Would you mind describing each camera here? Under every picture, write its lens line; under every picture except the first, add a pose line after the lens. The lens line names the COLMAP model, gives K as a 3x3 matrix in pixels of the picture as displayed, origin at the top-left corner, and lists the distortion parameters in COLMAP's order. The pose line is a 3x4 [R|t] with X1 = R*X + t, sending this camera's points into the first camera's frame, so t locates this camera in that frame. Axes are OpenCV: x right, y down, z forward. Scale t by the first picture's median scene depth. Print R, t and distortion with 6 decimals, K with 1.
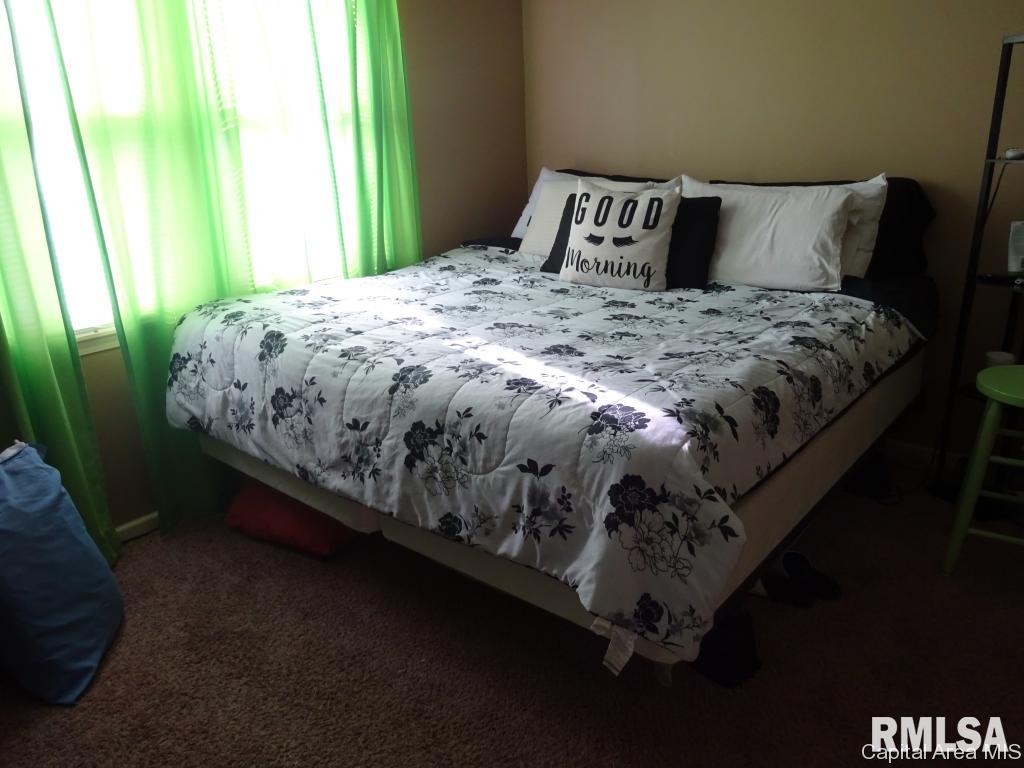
lens RADIAL K [[747.6, 0, 511.3], [0, 747.6, 386.7], [0, 0, 1]] dist [-0.002677, -0.004431]
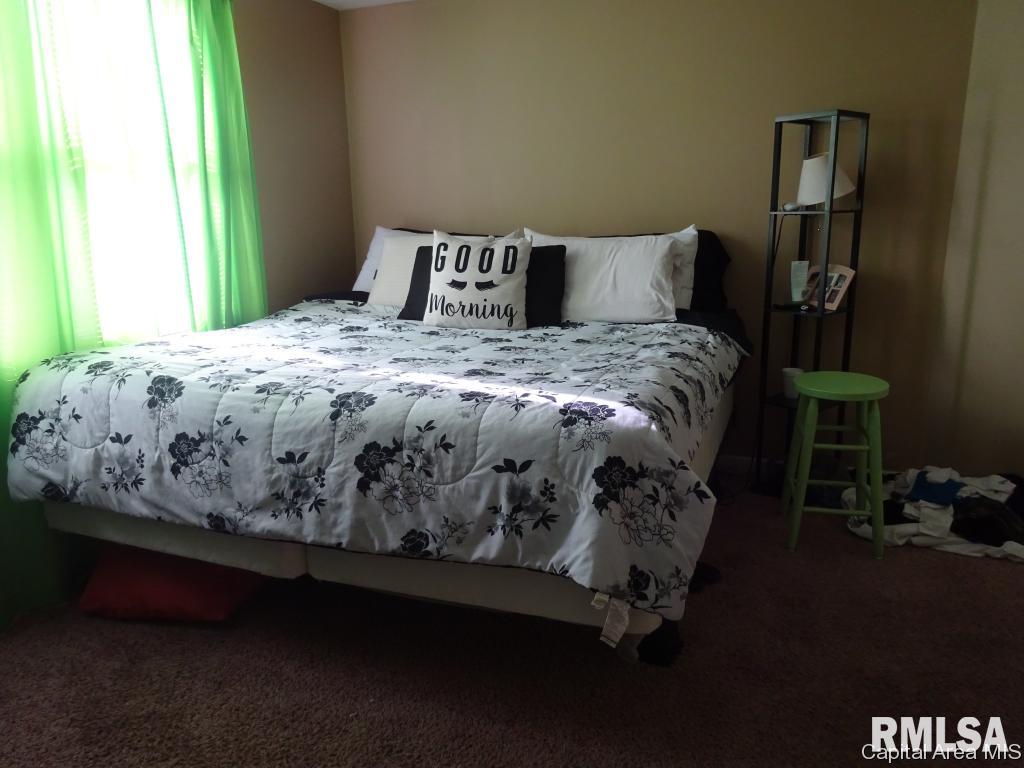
lens RADIAL K [[747.6, 0, 511.3], [0, 747.6, 386.7], [0, 0, 1]] dist [-0.002677, -0.004431]
pose [[0.943812, -0.058381, 0.325286, -0.216640], [0.093740, 0.991140, -0.094099, 0.067980], [-0.316910, 0.119304, 0.940922, -0.004983]]
